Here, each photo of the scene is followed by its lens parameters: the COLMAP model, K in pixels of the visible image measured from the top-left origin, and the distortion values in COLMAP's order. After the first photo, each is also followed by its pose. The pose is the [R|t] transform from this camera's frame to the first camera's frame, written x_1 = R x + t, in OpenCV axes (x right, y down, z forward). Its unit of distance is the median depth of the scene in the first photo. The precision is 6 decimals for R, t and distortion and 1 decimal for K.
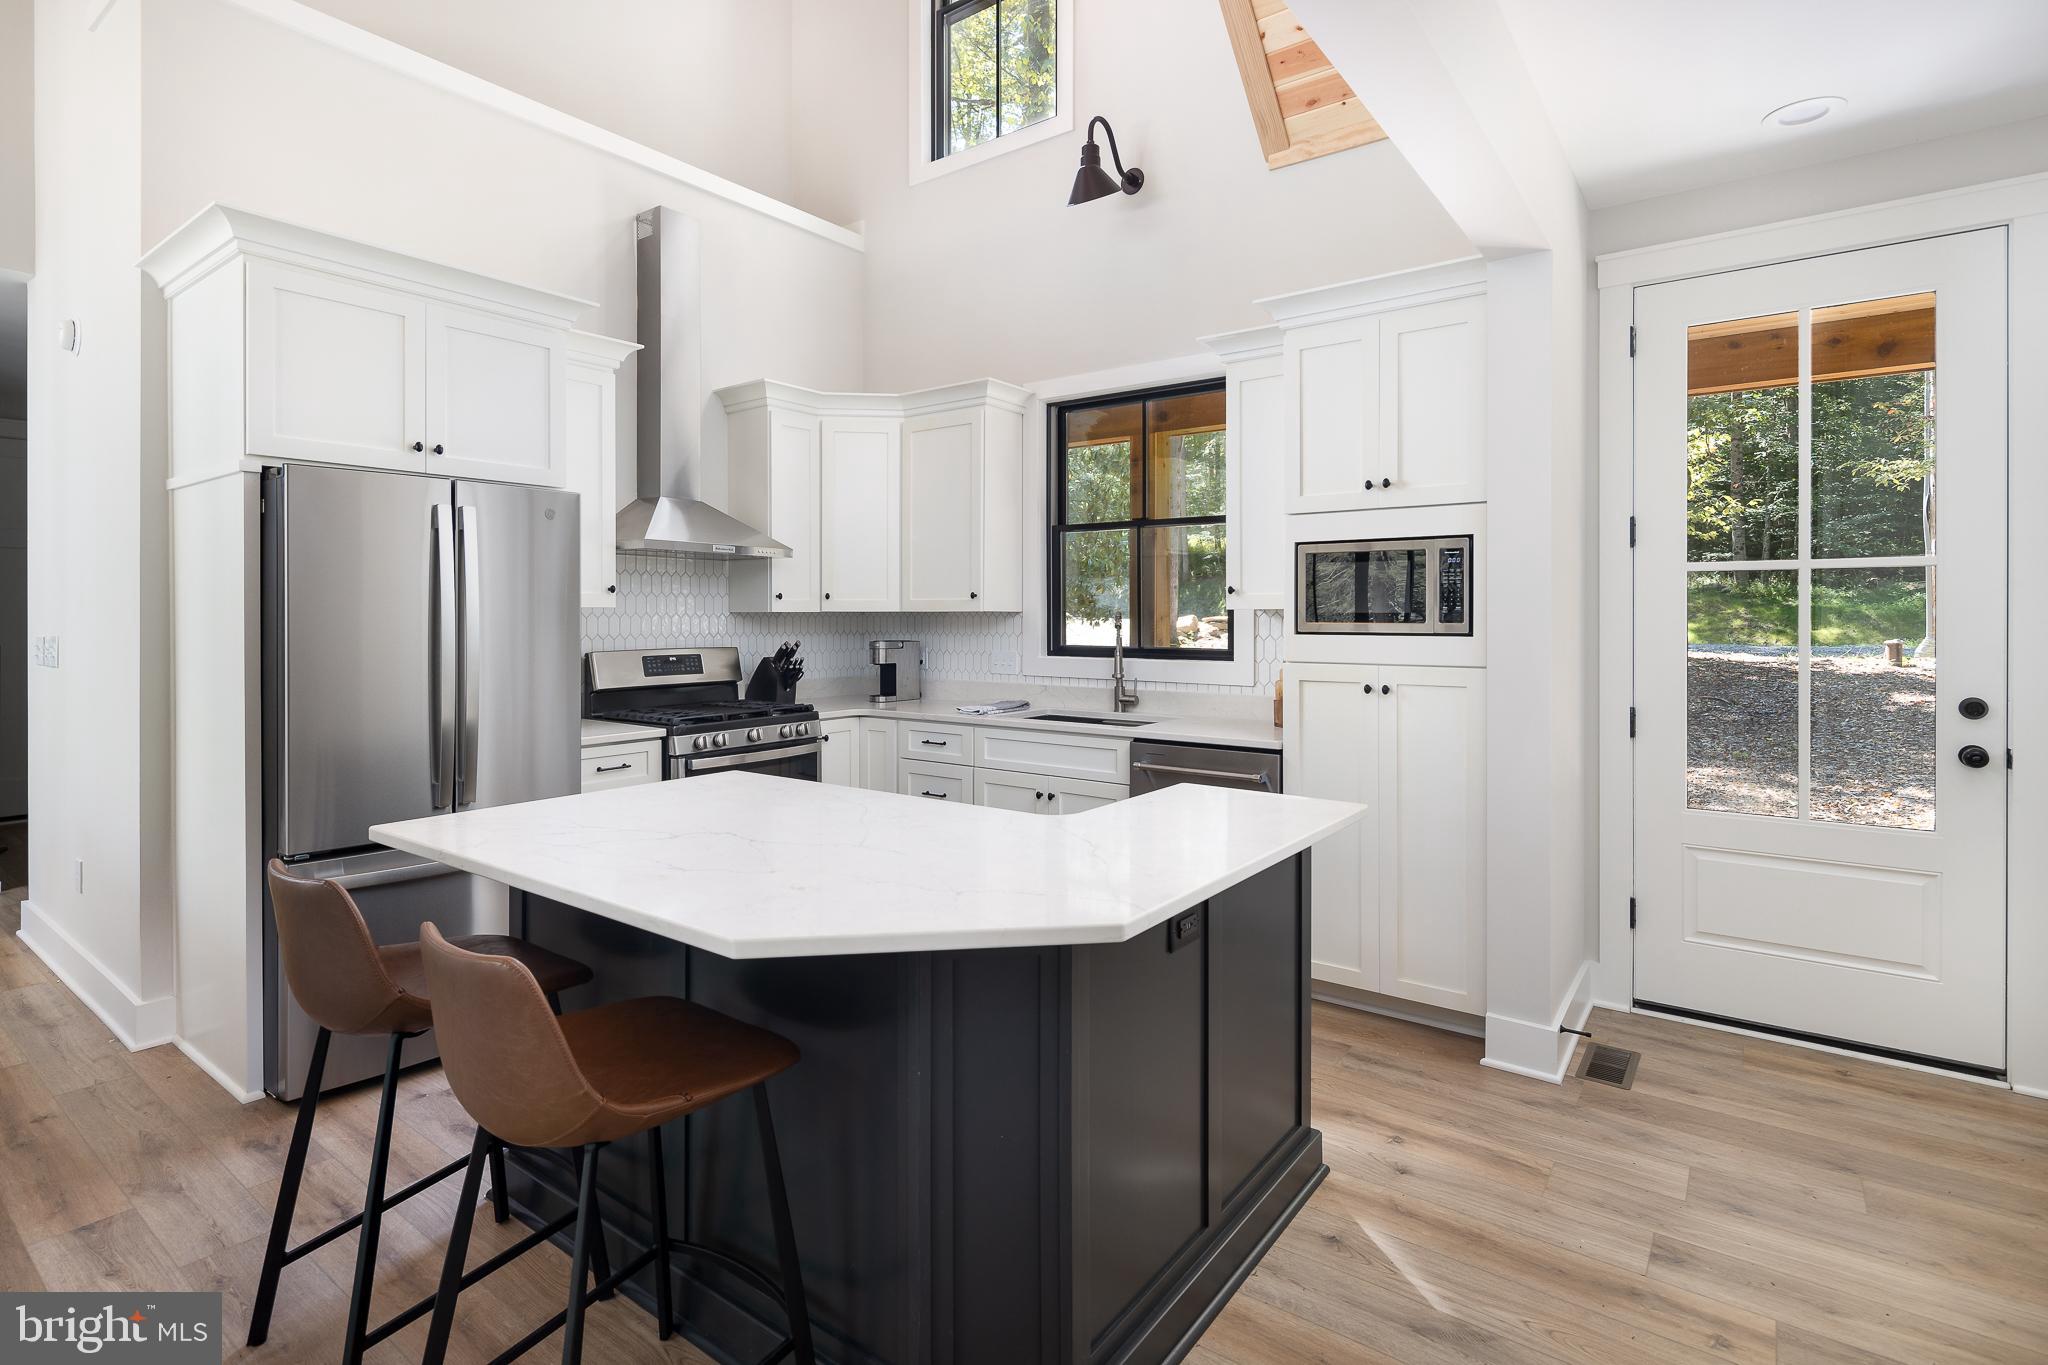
lens RADIAL K [[992.3, 0, 1022.2], [0, 992.3, 640.0], [0, 0, 1]] dist [0.000358, 0.000237]
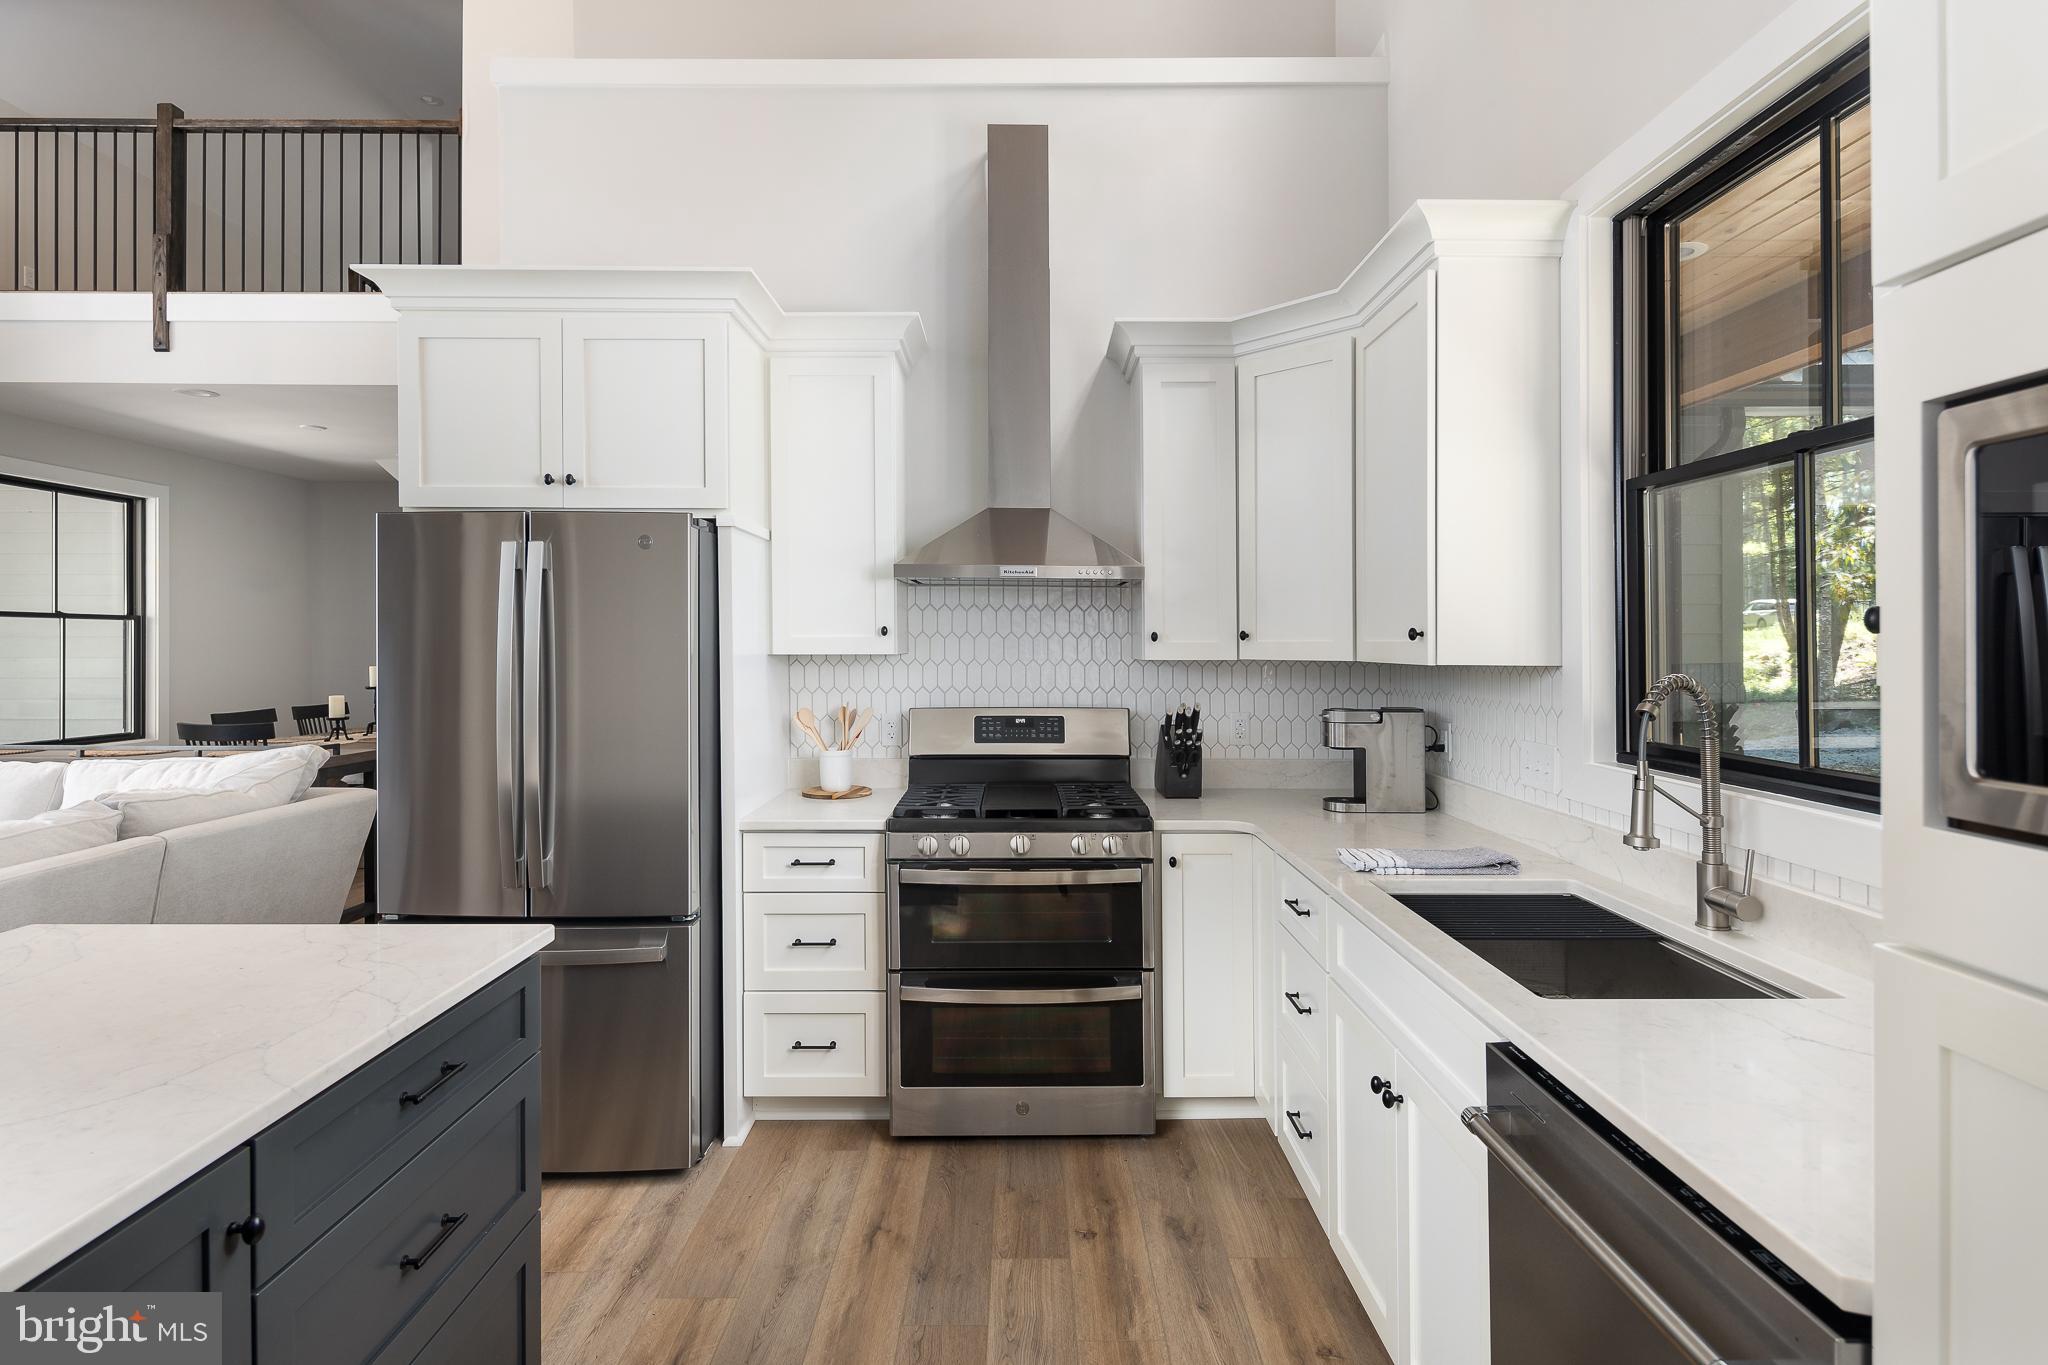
lens RADIAL K [[992.3, 0, 1022.2], [0, 992.3, 640.0], [0, 0, 1]] dist [0.000358, 0.000237]
pose [[0.599063, -0.000545, -0.800702, 0.252039], [-0.023303, 0.999564, -0.018115, -0.028810], [0.800363, 0.029511, 0.598789, 0.548455]]
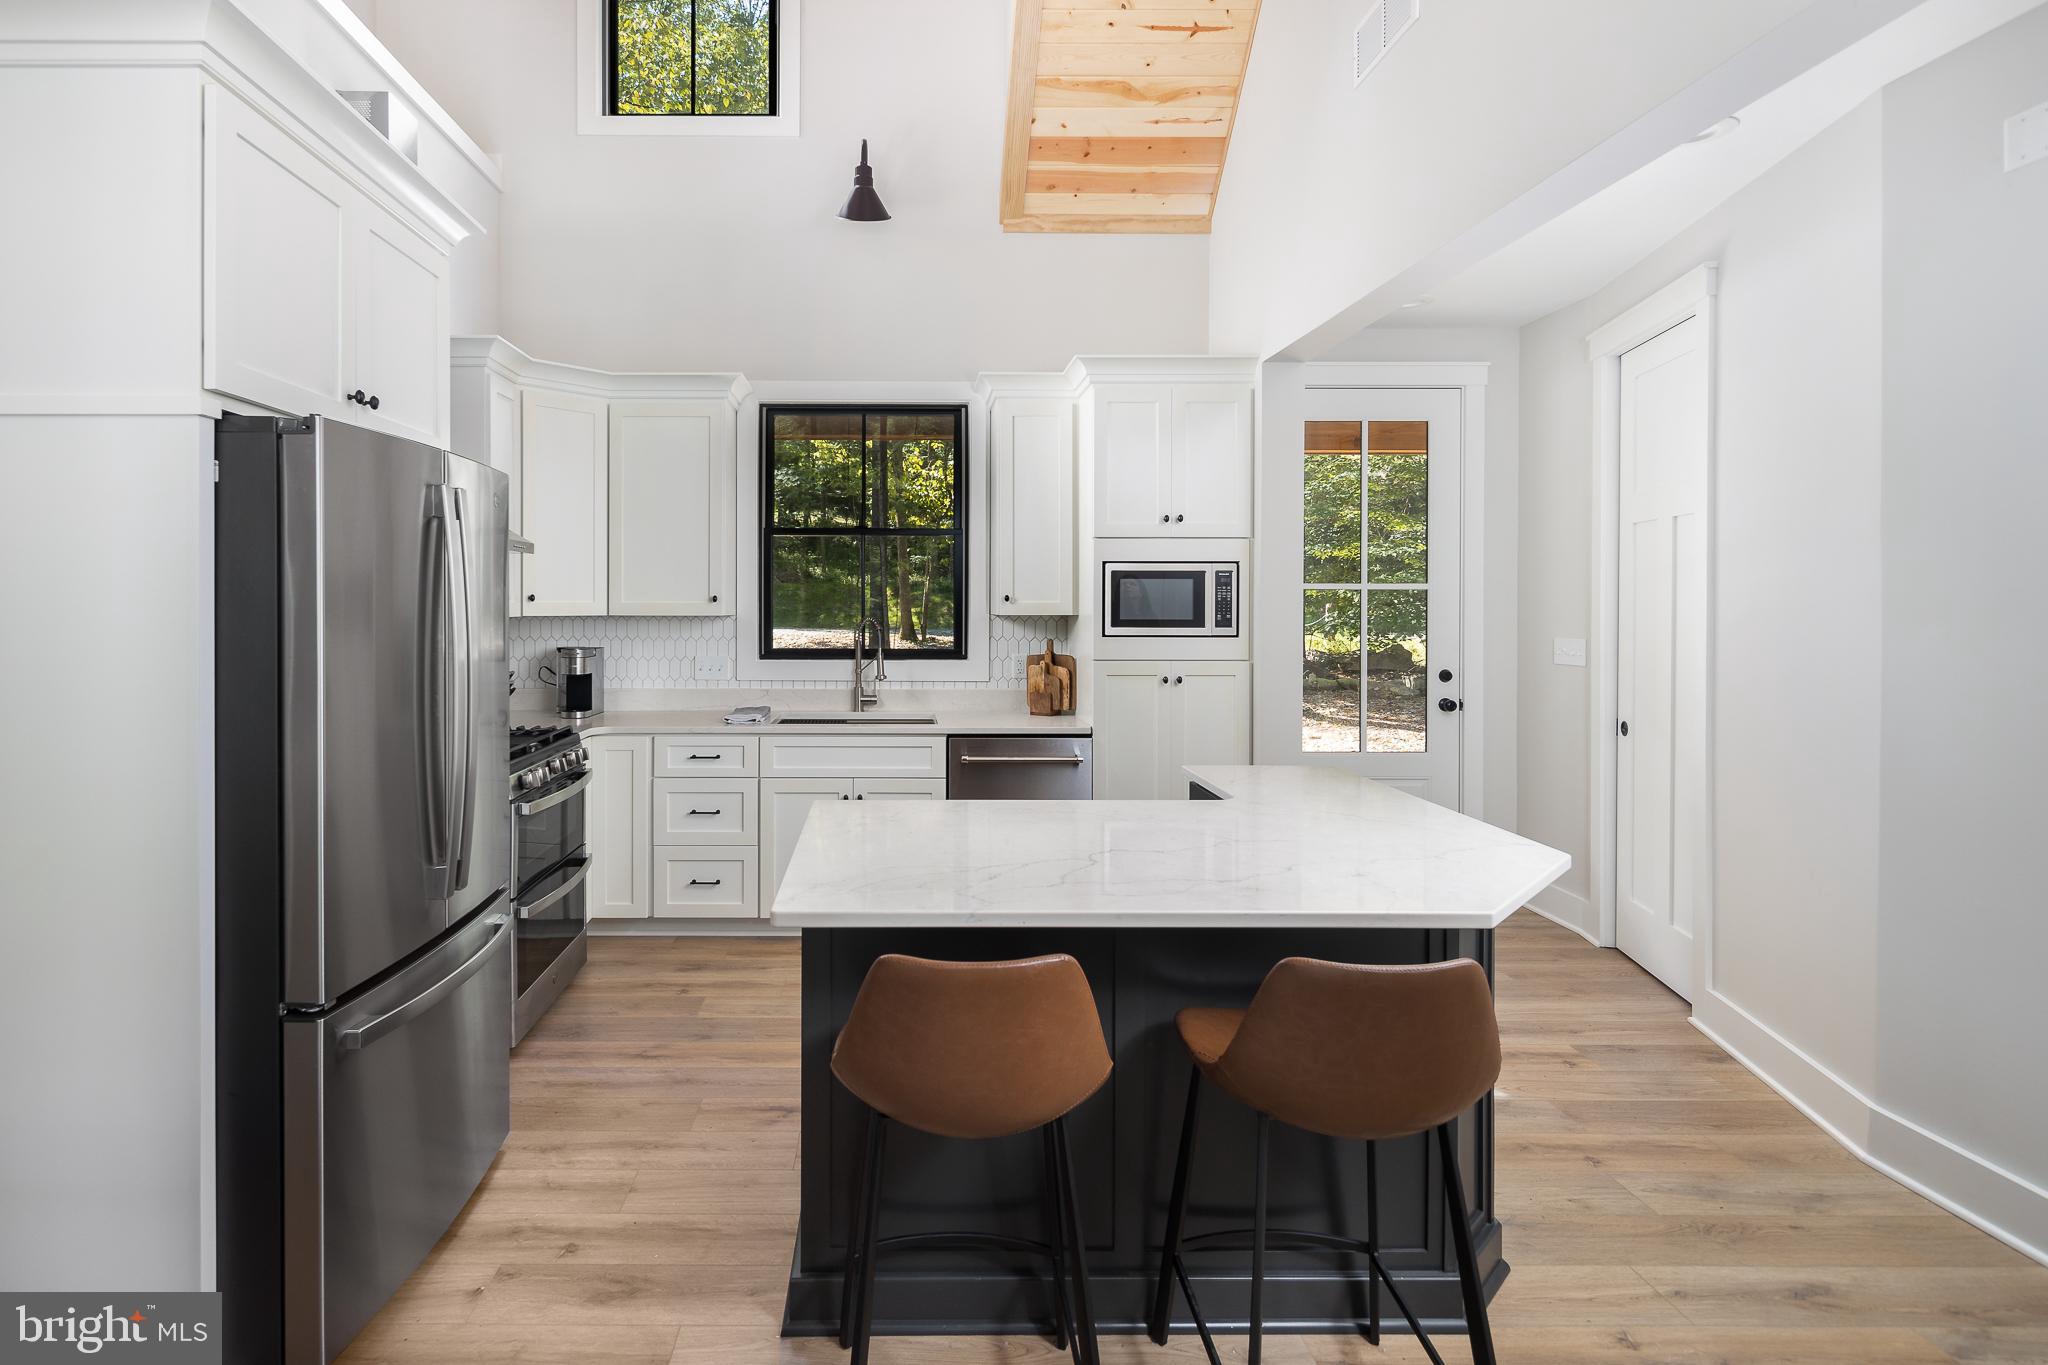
lens RADIAL K [[996.8, 0, 901.0], [0, 996.8, 625.5], [0, 0, 1]] dist [0.000110, 0.000057]
pose [[0.799848, -0.011788, 0.600087, -0.502196], [0.012724, 0.999915, 0.002682, -0.020466], [-0.600068, 0.005490, 0.799930, 0.138897]]
